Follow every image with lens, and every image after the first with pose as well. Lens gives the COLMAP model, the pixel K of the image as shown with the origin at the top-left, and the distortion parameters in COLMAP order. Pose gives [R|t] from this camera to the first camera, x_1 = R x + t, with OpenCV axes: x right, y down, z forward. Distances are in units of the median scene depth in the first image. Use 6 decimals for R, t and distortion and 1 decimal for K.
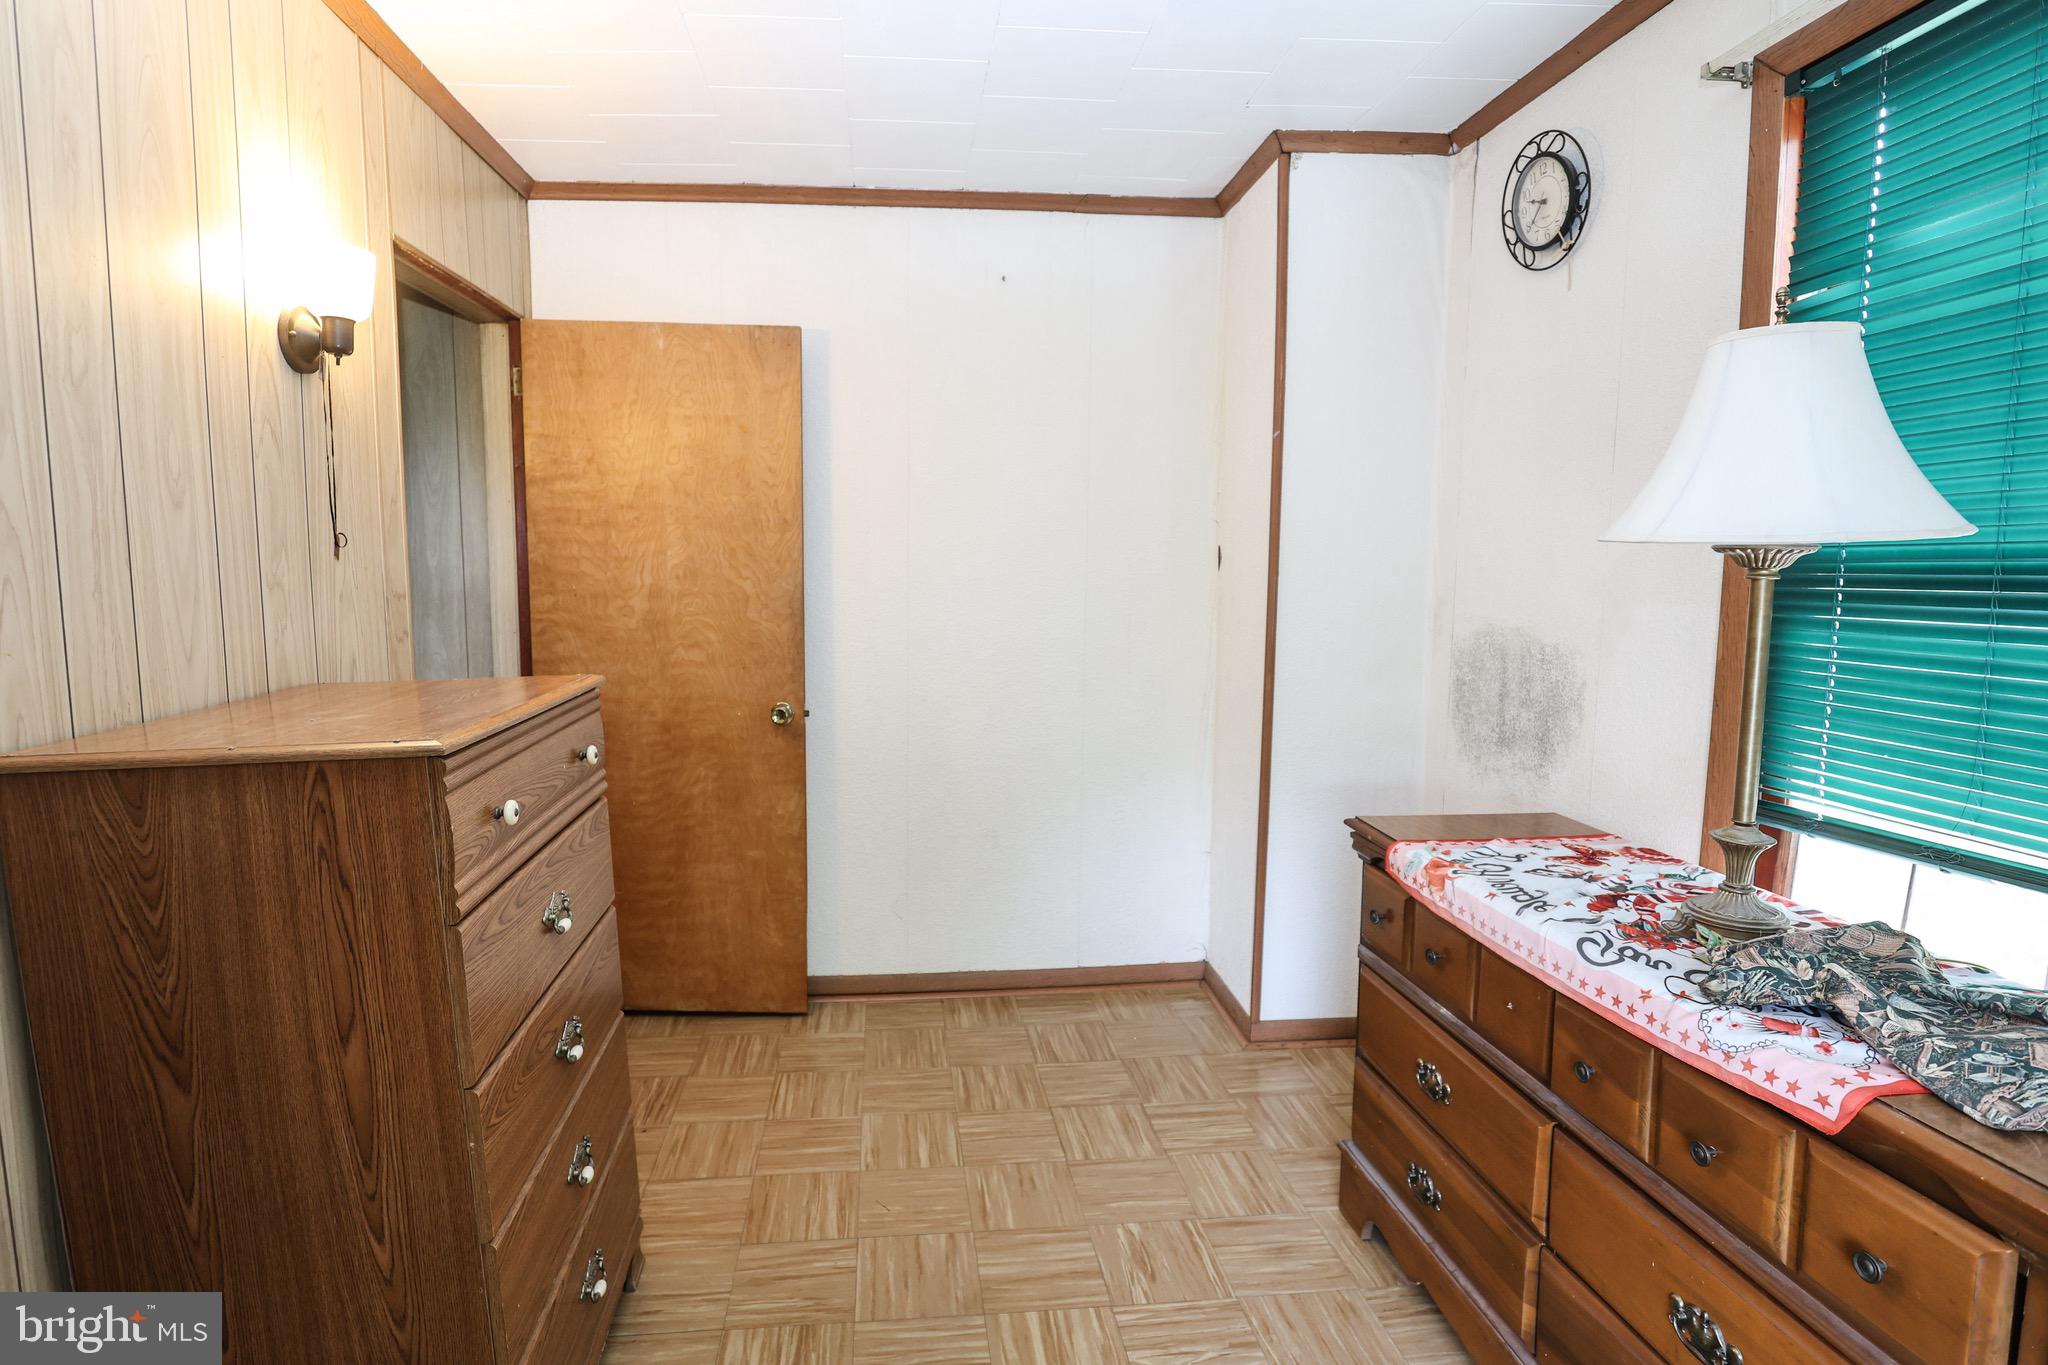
lens RADIAL K [[1037.3, 0, 968.0], [0, 1037.3, 677.0], [0, 0, 1]] dist [-0.019903, 0.000483]
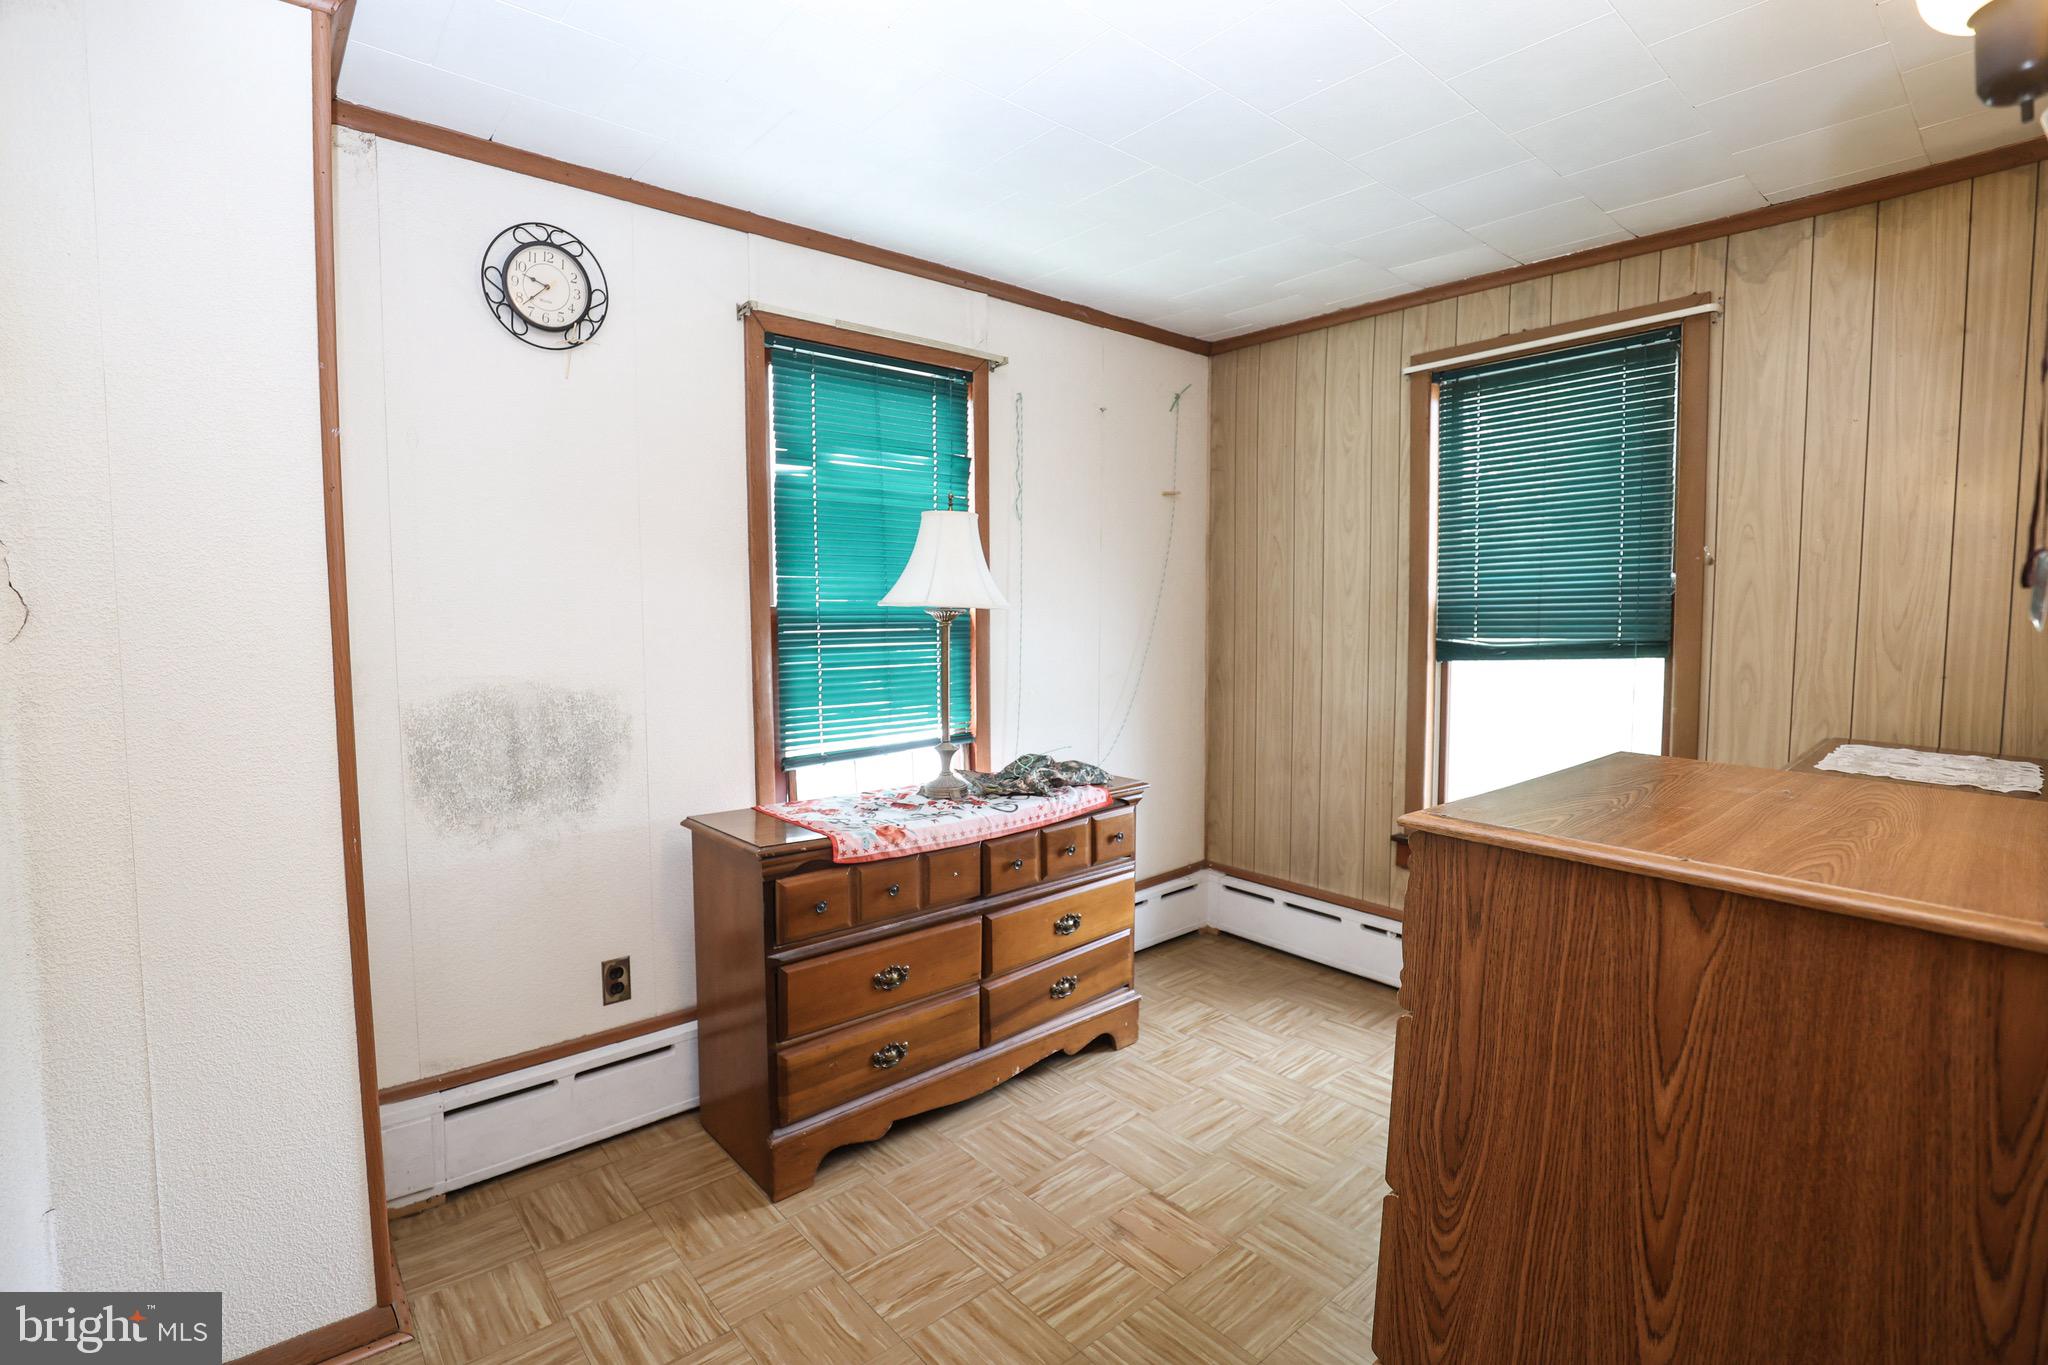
lens RADIAL K [[921.1, 0, 1030.3], [0, 921.1, 664.7], [0, 0, 1]] dist [-0.034612, 0.006073]
pose [[-0.593166, -0.044655, 0.803841, -0.661273], [0.087461, 0.988977, 0.119479, -0.172309], [-0.800315, 0.141175, -0.582722, 1.497373]]
